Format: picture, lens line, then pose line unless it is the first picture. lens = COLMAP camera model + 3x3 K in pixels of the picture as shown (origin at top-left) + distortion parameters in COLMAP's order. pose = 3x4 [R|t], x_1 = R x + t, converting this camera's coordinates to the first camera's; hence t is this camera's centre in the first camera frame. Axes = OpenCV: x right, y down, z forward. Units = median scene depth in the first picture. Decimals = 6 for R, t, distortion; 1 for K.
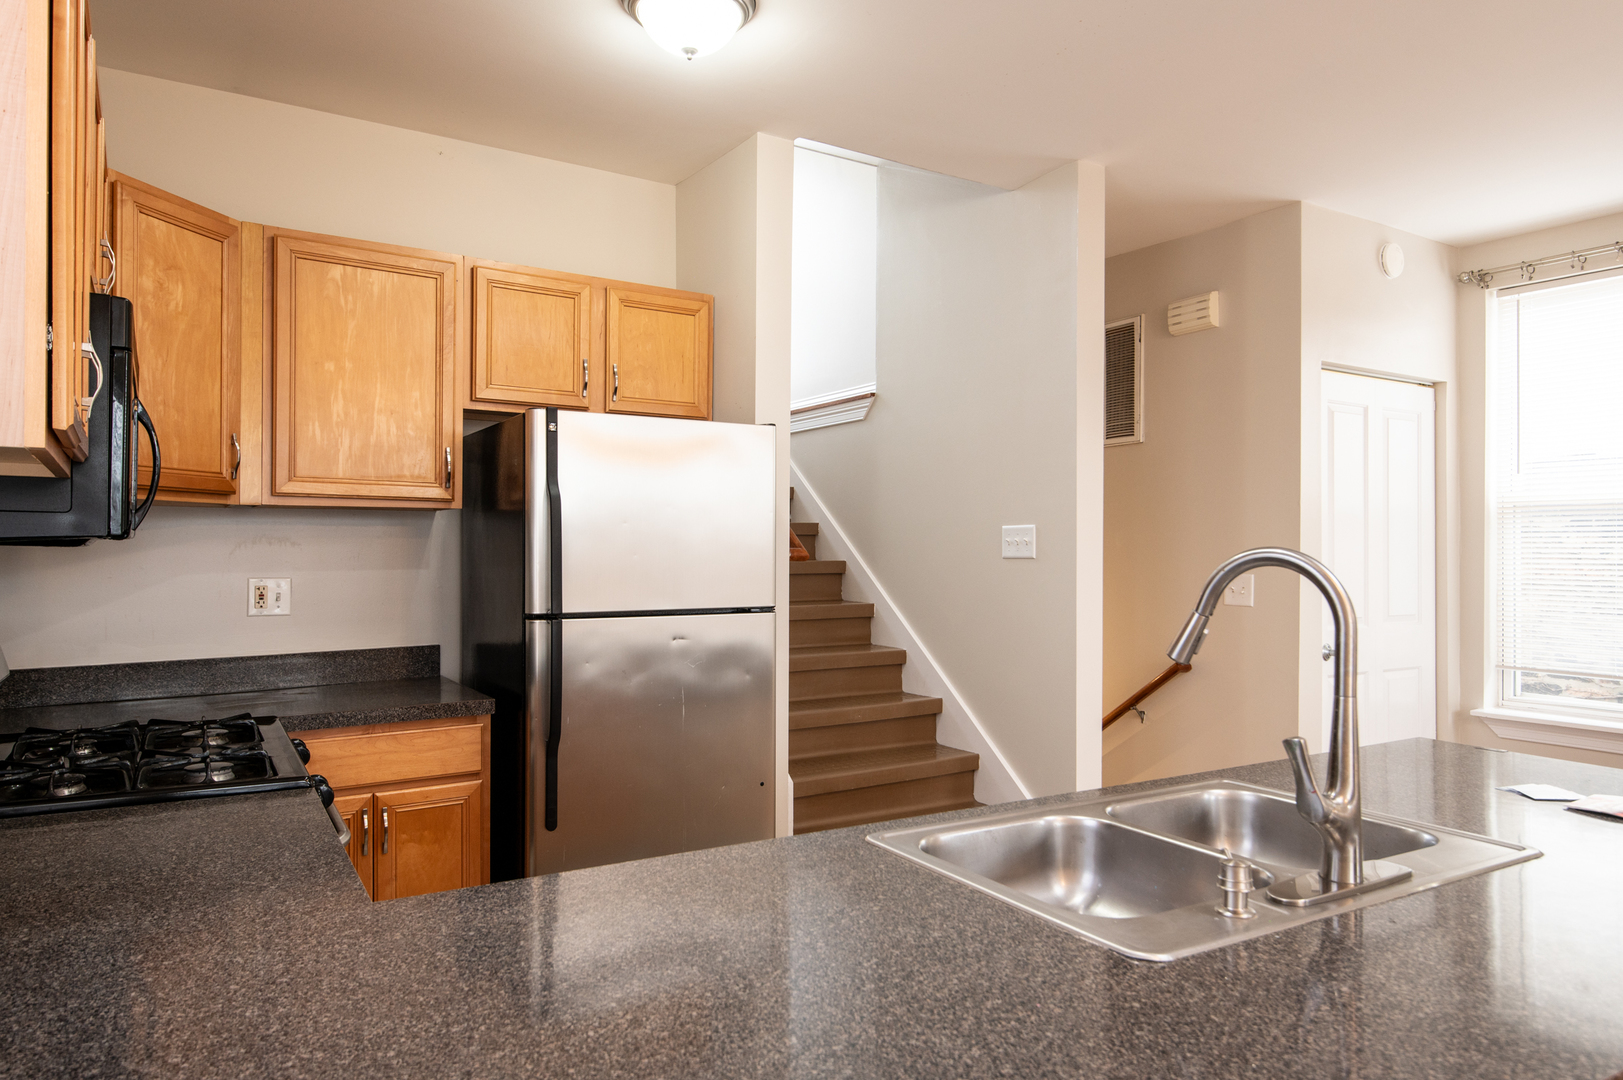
lens RADIAL K [[1019.5, 0, 815.0], [0, 1019.5, 540.6], [0, 0, 1]] dist [0.014583, -0.001252]
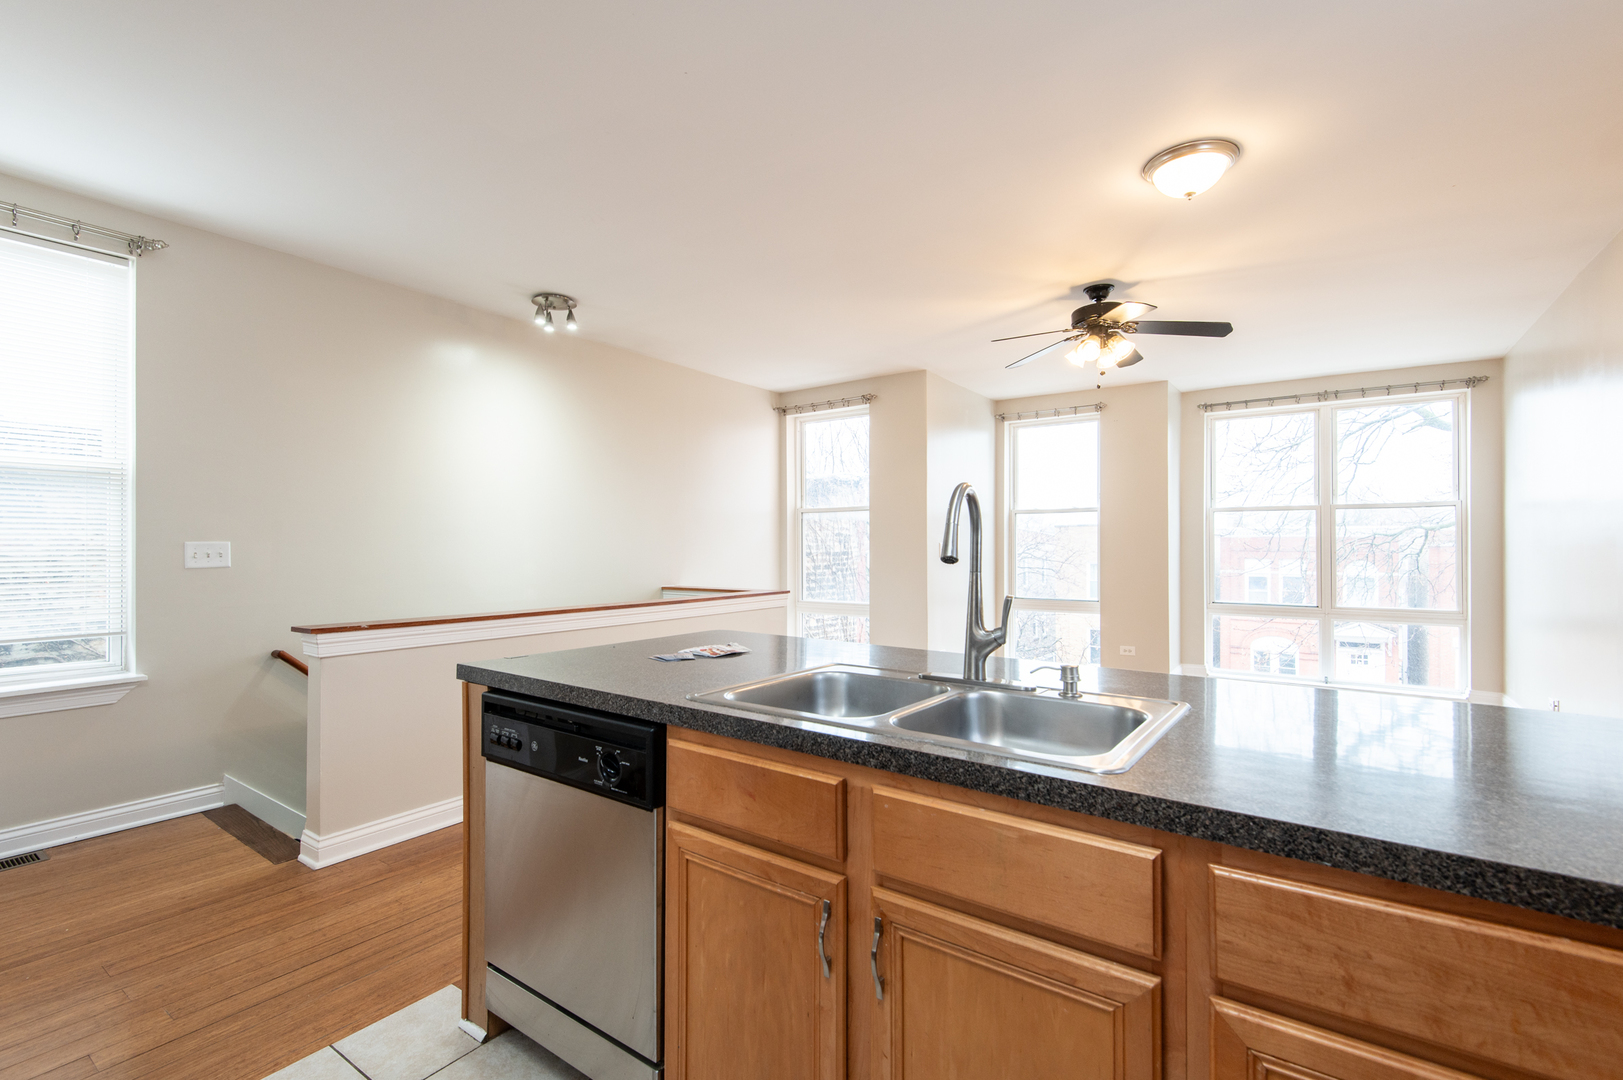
lens RADIAL K [[729.9, 0, 805.2], [0, 729.9, 546.1], [0, 0, 1]] dist [0.023983, -0.014278]
pose [[-0.376782, -0.002639, 0.926298, -0.234358], [-0.009733, 0.999952, -0.001110, 0.051744], [-0.926251, -0.009434, -0.376789, 0.796705]]
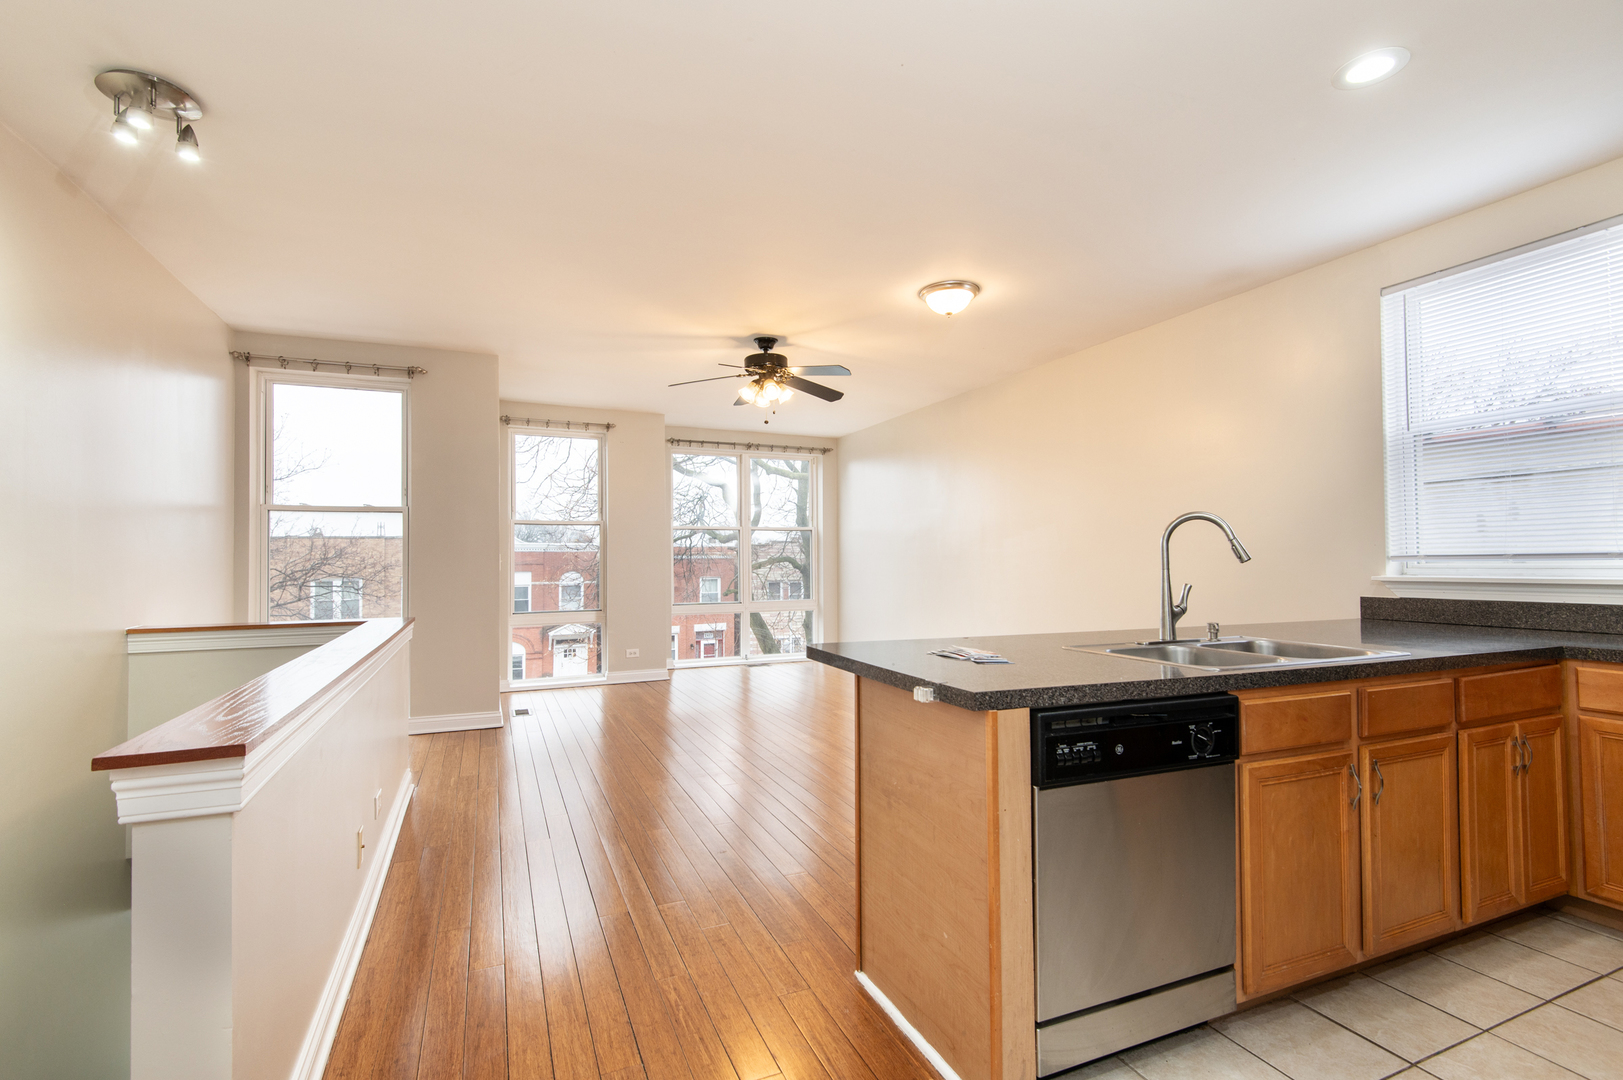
lens RADIAL K [[729.9, 0, 804.9], [0, 729.9, 542.8], [0, 0, 1]] dist [0.023983, -0.014278]
pose [[-0.988468, 0.004620, 0.151359, 0.522468], [-0.000113, 0.999512, -0.031249, 0.066064], [-0.151429, -0.030906, -0.987985, 1.374975]]
